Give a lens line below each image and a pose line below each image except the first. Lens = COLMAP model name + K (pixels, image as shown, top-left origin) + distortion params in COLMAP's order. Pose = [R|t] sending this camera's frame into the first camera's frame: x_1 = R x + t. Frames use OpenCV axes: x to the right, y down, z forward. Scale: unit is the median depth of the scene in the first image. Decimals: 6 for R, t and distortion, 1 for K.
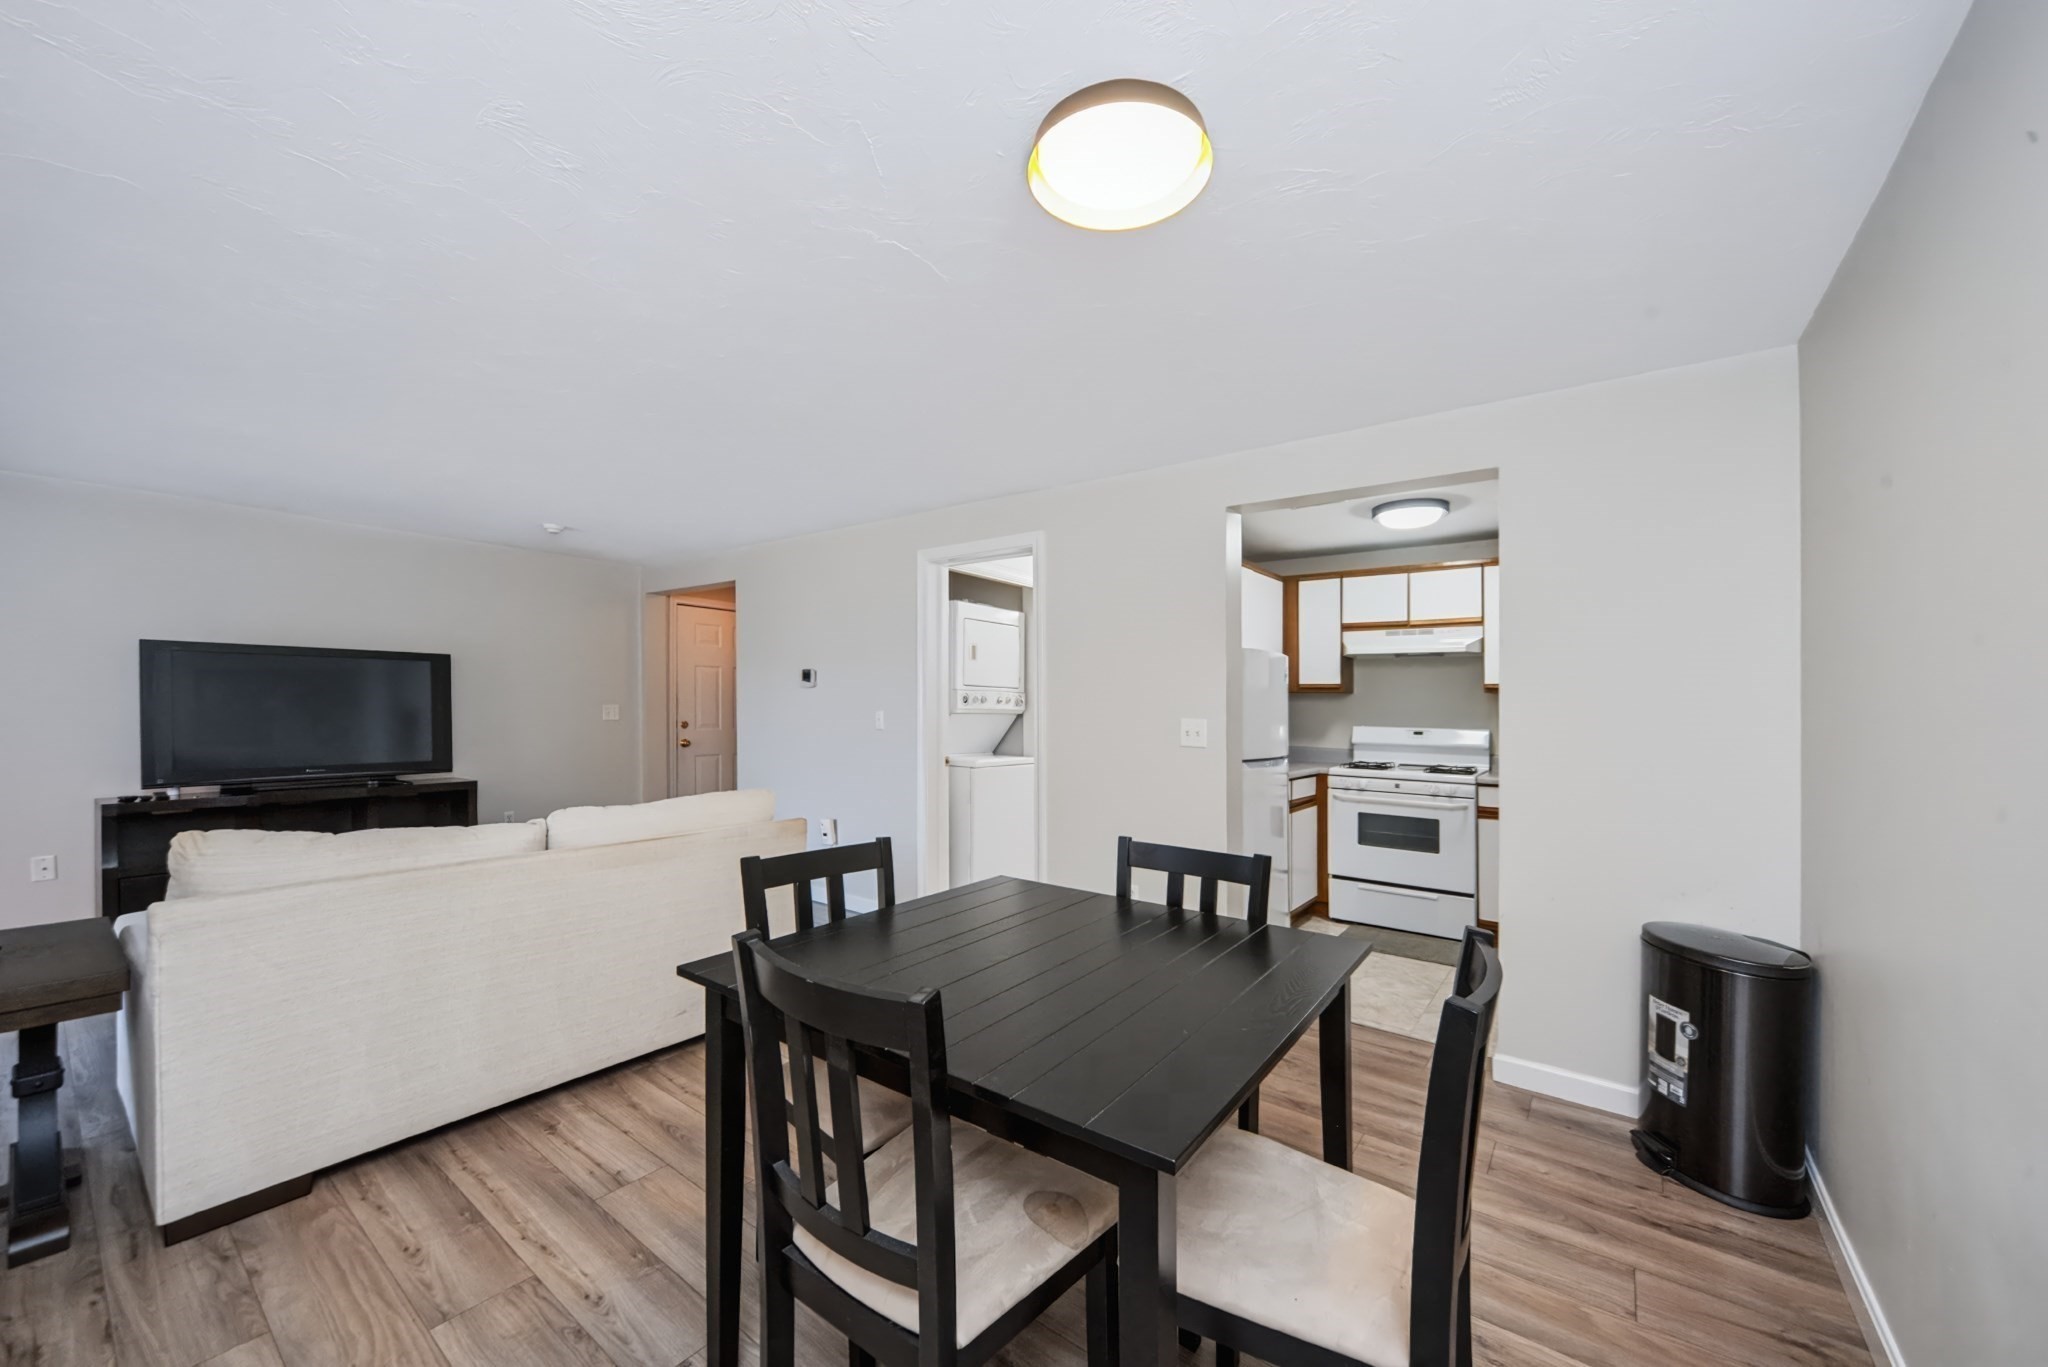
lens RADIAL K [[792.1, 0, 1011.1], [0, 792.1, 696.6], [0, 0, 1]] dist [-0.000659, -0.000026]
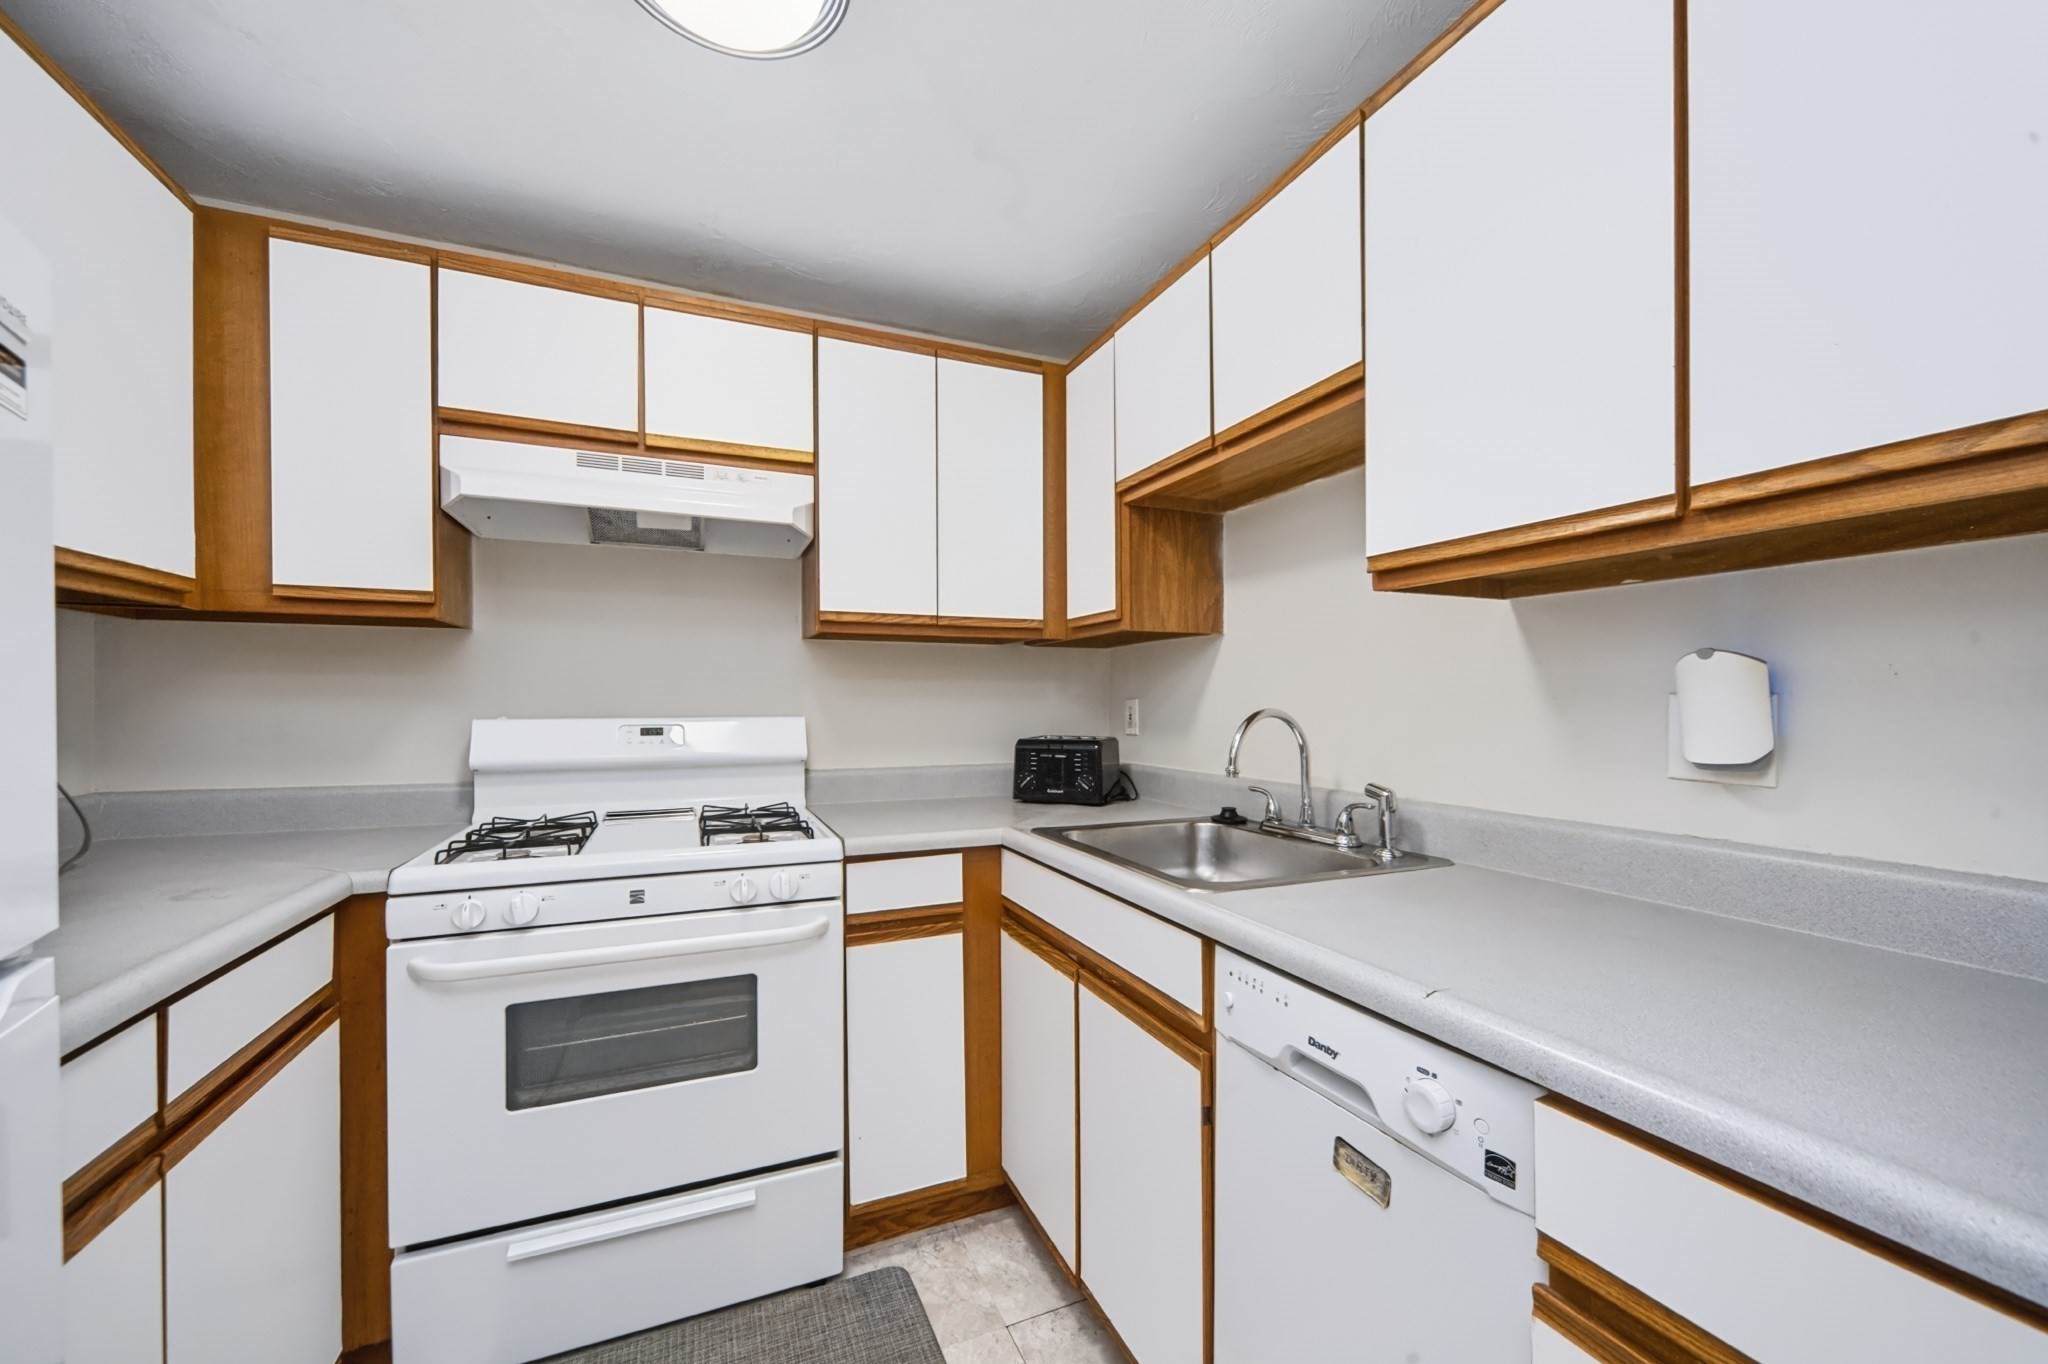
lens RADIAL K [[792.1, 0, 1017.8], [0, 792.1, 688.4], [0, 0, 1]] dist [-0.000659, -0.000026]
pose [[0.495145, -0.005526, 0.868793, 0.267019], [-0.001429, 0.999973, 0.007175, 0.022351], [-0.868809, -0.004794, 0.495123, 0.665984]]
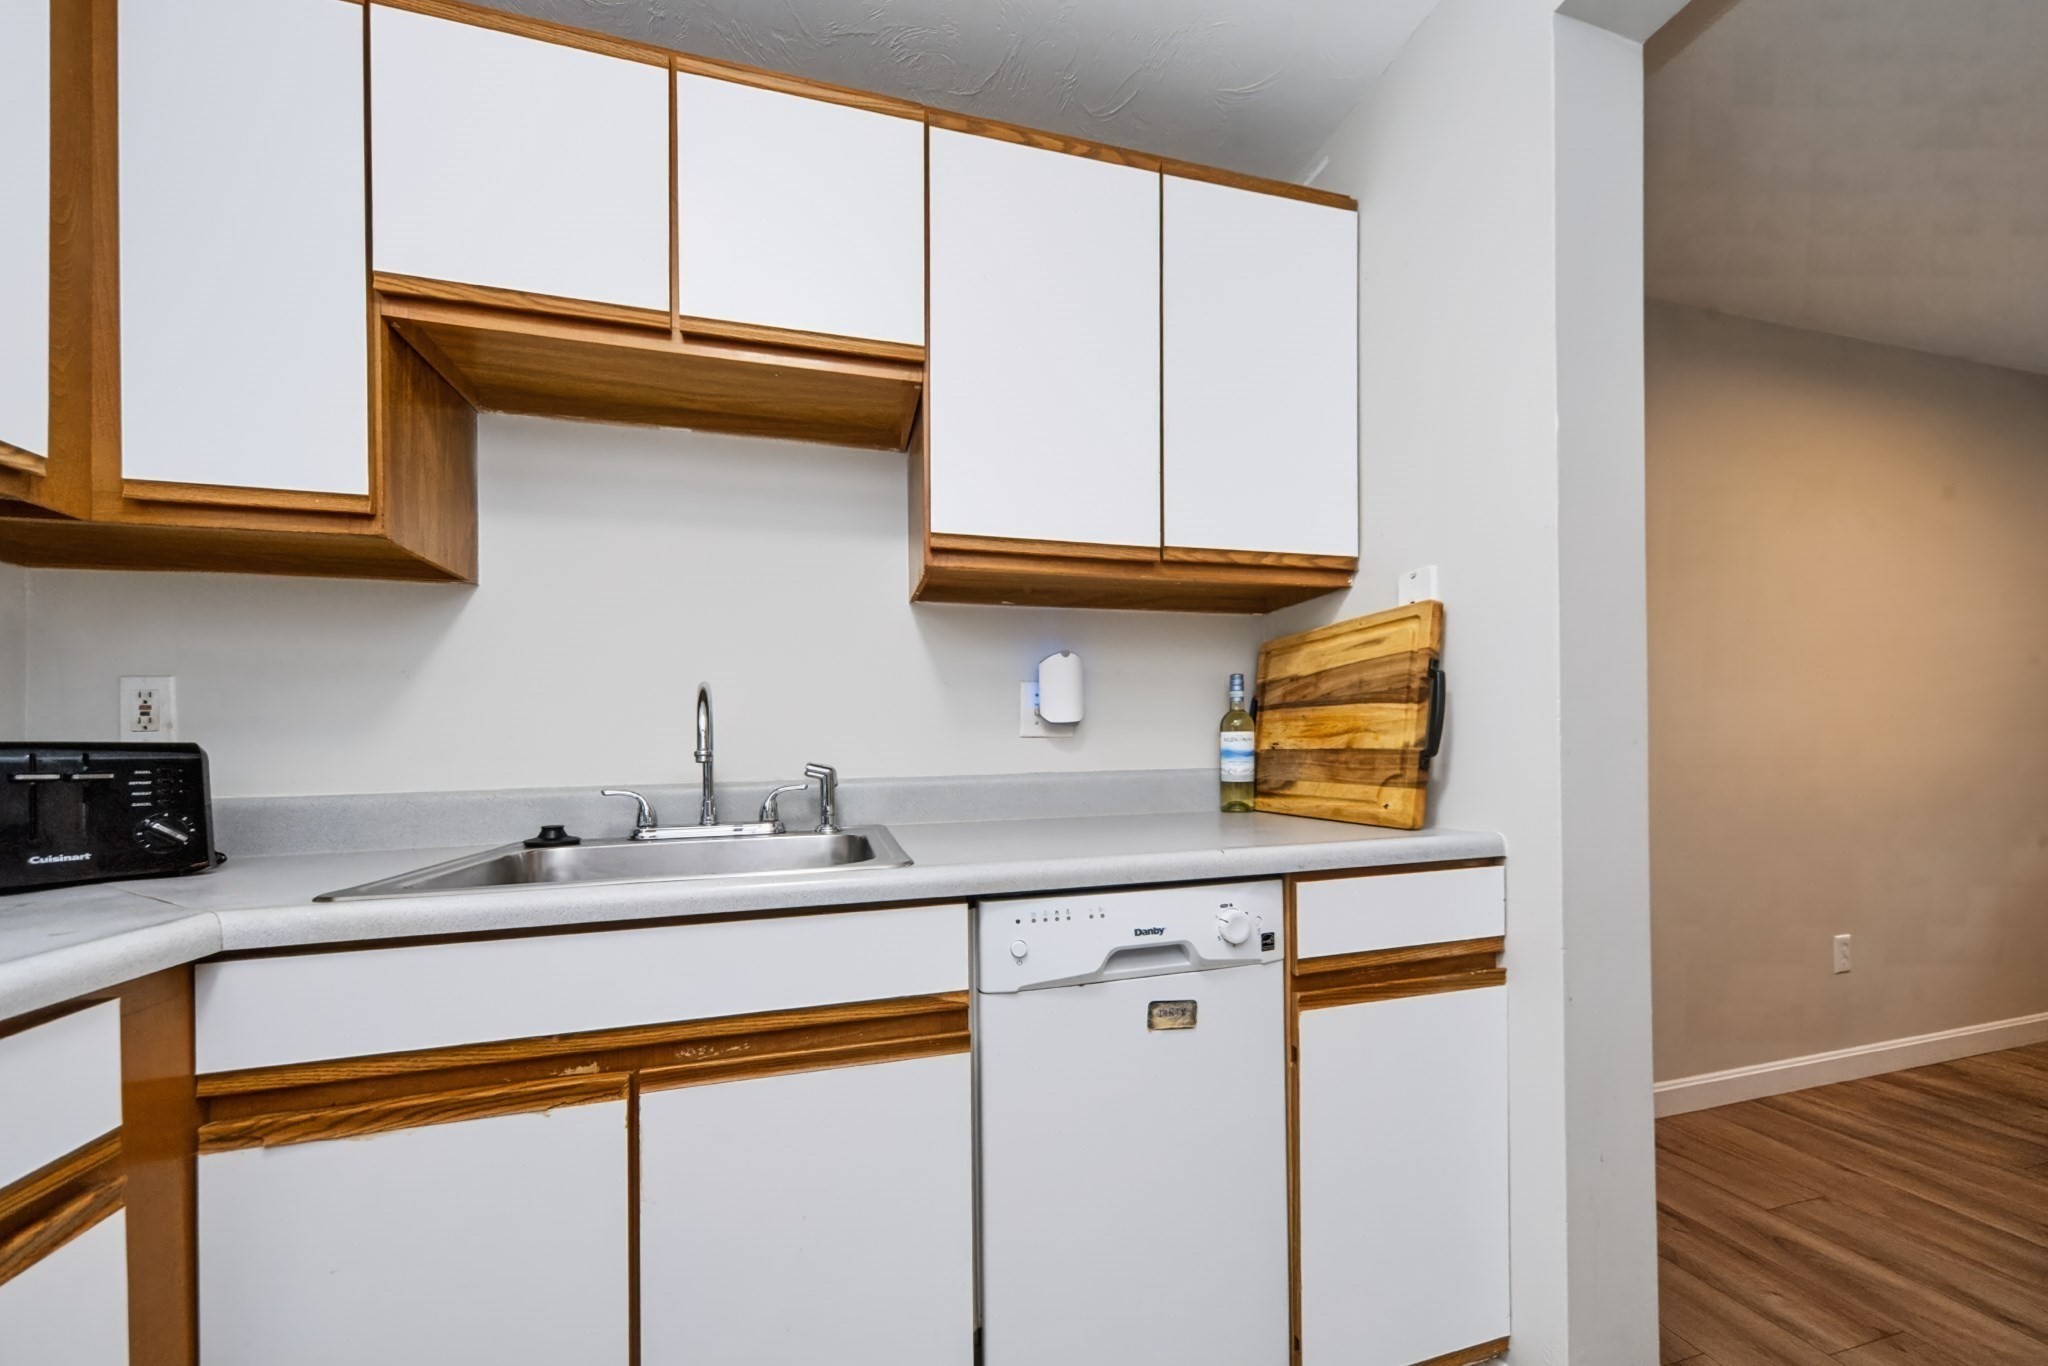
lens RADIAL K [[725.9, 0, 1025.3], [0, 725.9, 749.4], [0, 0, 1]] dist [0.002655, -0.000004]
pose [[-0.801657, 0.004263, 0.597769, 0.367624], [-0.001383, 0.999959, -0.008986, 0.058195], [-0.597782, -0.008031, -0.801618, 0.871887]]
